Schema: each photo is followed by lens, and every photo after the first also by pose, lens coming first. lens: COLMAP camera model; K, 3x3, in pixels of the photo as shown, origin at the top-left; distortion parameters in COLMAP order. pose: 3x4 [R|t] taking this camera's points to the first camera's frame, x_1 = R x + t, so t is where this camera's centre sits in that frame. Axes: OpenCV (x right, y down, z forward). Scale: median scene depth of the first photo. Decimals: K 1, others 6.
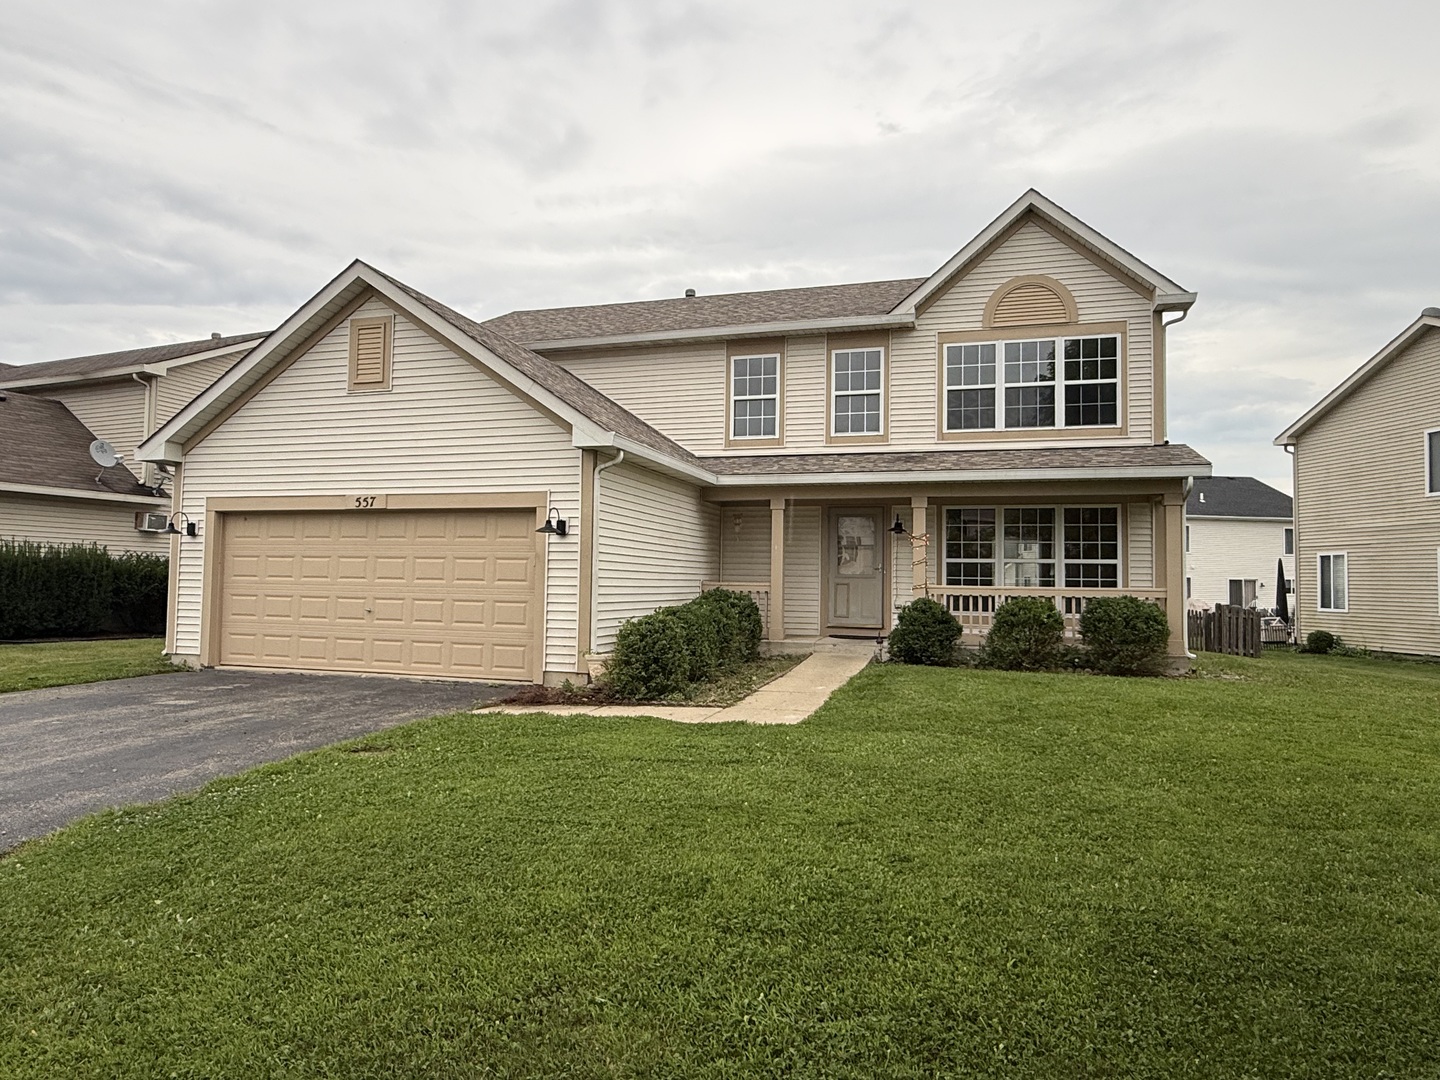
lens RADIAL K [[863.4, 0, 720.0], [0, 863.4, 540.0], [0, 0, 1]] dist [-0.003029, -0.000374]
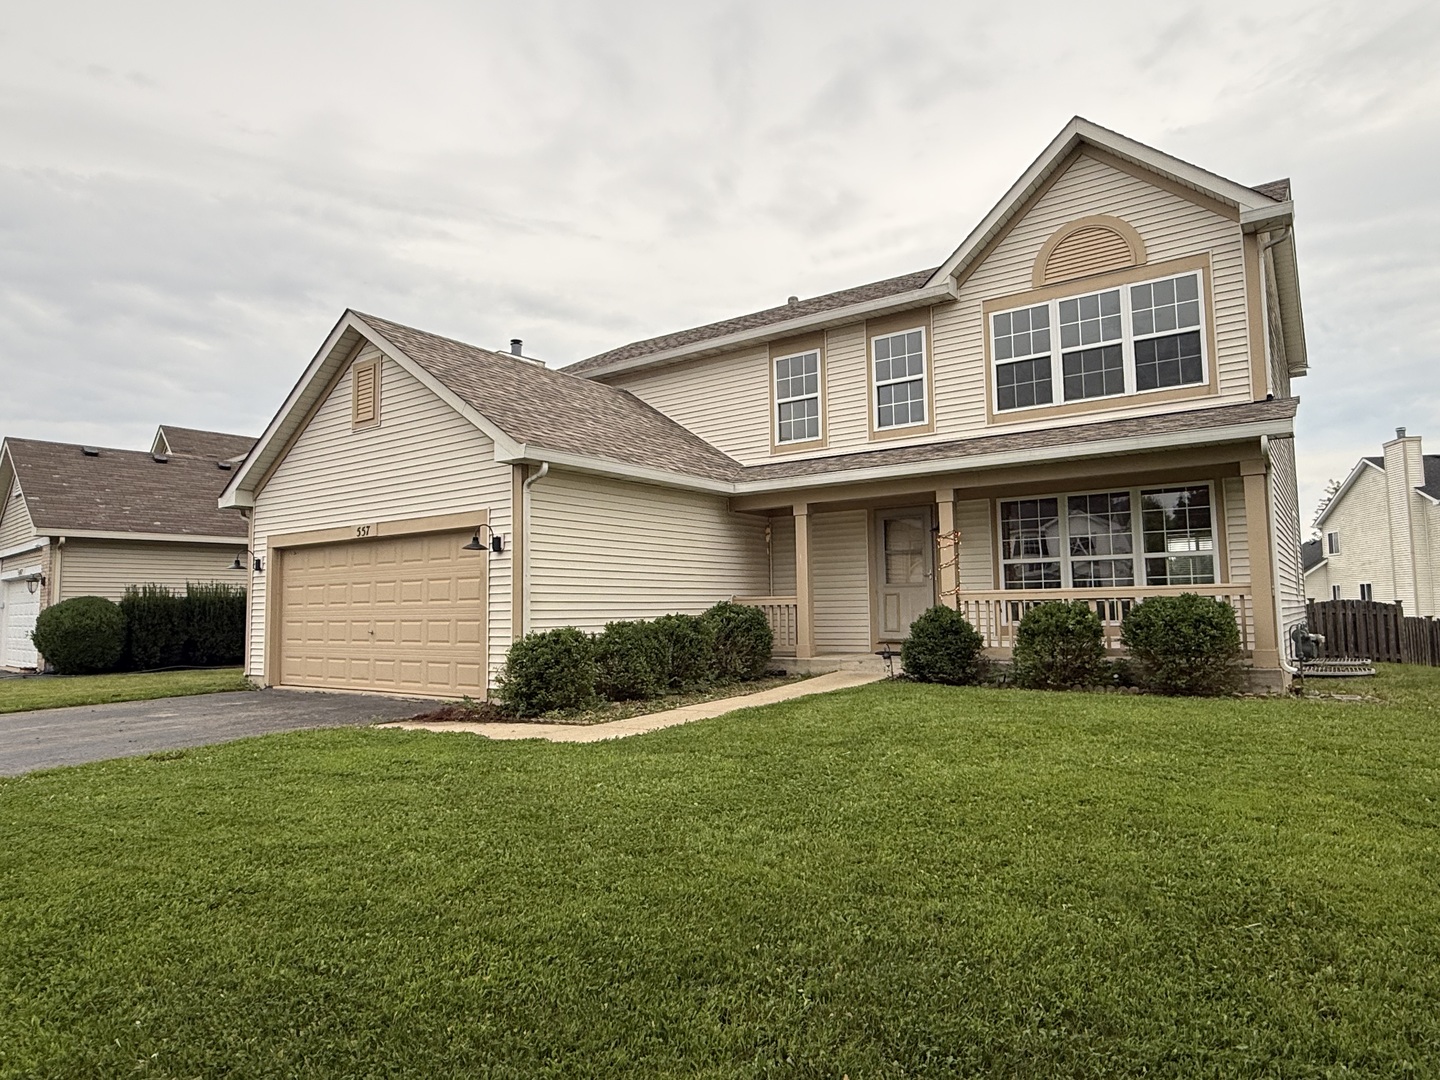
lens RADIAL K [[863.4, 0, 720.0], [0, 863.4, 540.0], [0, 0, 1]] dist [-0.003029, -0.000374]
pose [[0.946107, -0.056153, -0.318948, 0.276259], [0.045884, 0.998161, -0.039625, 0.023431], [0.320586, 0.022855, 0.946944, 0.099626]]
